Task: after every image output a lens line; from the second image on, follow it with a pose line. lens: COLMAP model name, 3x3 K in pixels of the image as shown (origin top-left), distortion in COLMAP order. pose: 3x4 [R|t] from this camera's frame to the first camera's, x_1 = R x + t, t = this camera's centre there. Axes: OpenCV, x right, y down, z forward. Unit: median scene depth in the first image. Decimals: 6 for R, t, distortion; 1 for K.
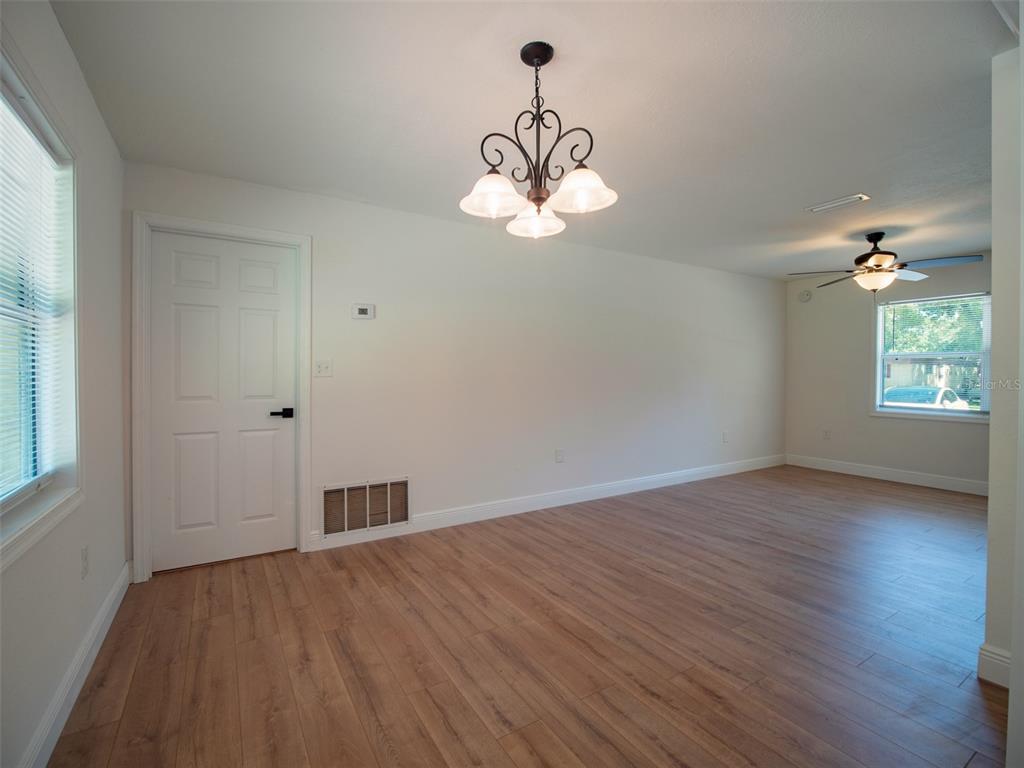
lens RADIAL K [[465.2, 0, 511.0], [0, 465.2, 376.9], [0, 0, 1]] dist [-0.001716, -0.000167]
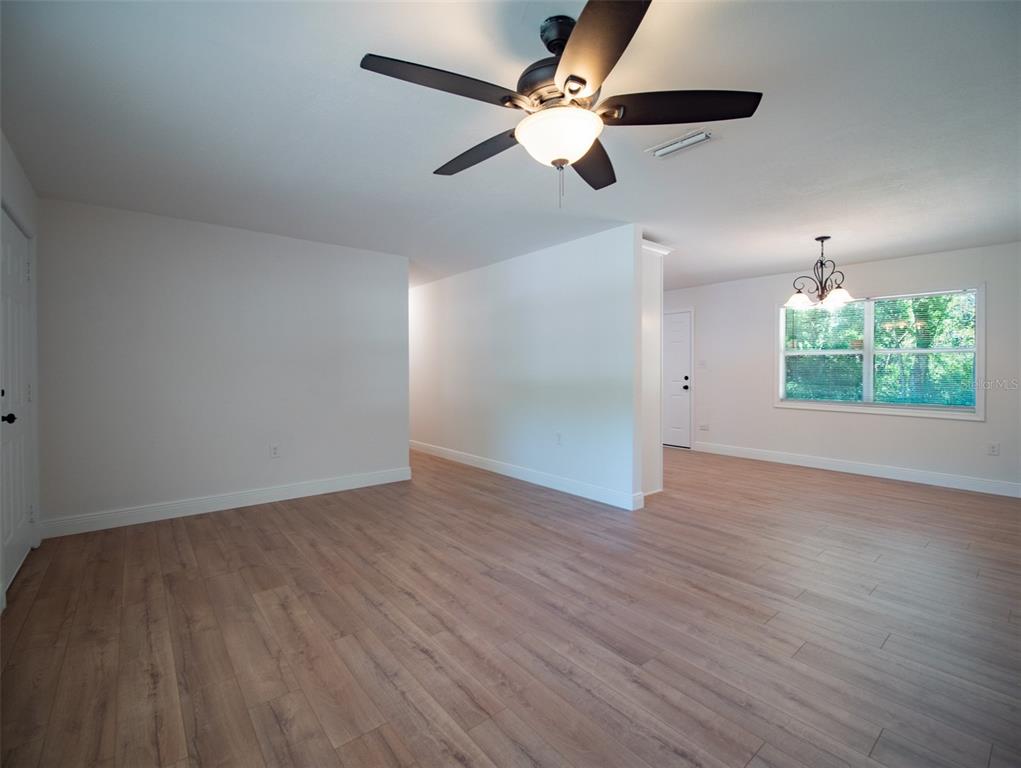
lens RADIAL K [[462.8, 0, 511.4], [0, 462.8, 391.3], [0, 0, 1]] dist [-0.012897, 0.000213]
pose [[-0.991721, -0.001635, -0.128399, 1.008570], [-0.008467, 0.998575, 0.052687, -0.004048], [0.128130, 0.053338, -0.990322, 1.599556]]
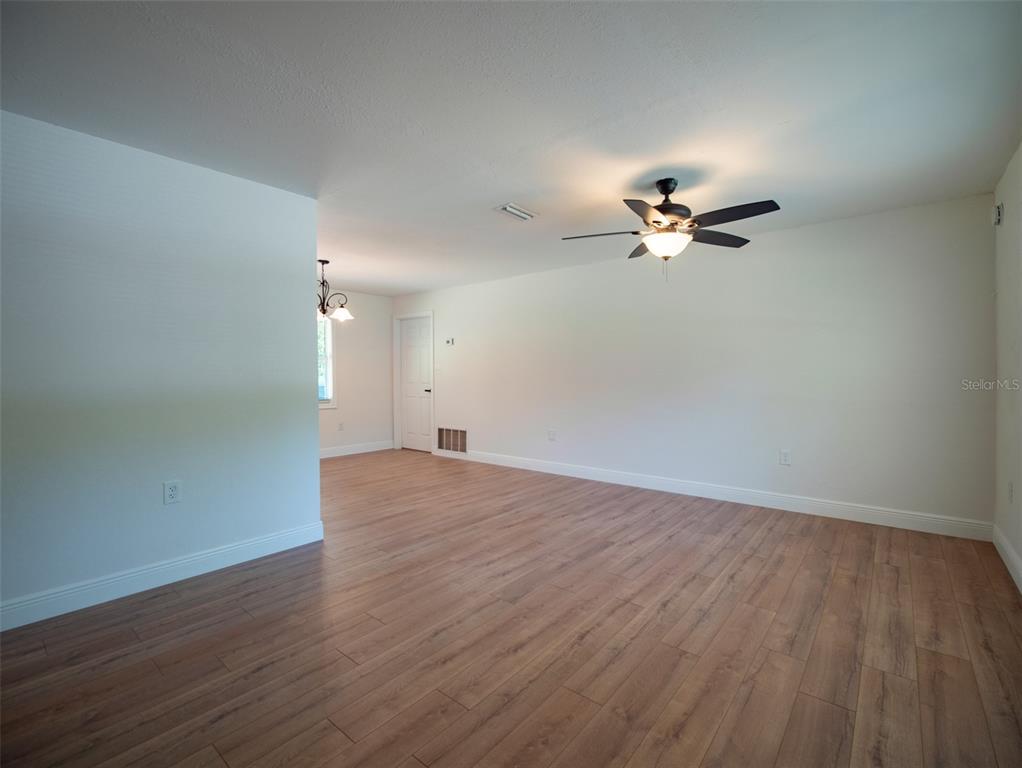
lens RADIAL K [[468.2, 0, 532.5], [0, 468.2, 383.8], [0, 0, 1]] dist [-0.001225, -0.000680]
pose [[0.341158, 0.016153, -0.939867, 1.623757], [-0.002663, 0.999865, 0.016217, 0.004798], [0.940002, -0.003029, 0.341155, 0.621421]]
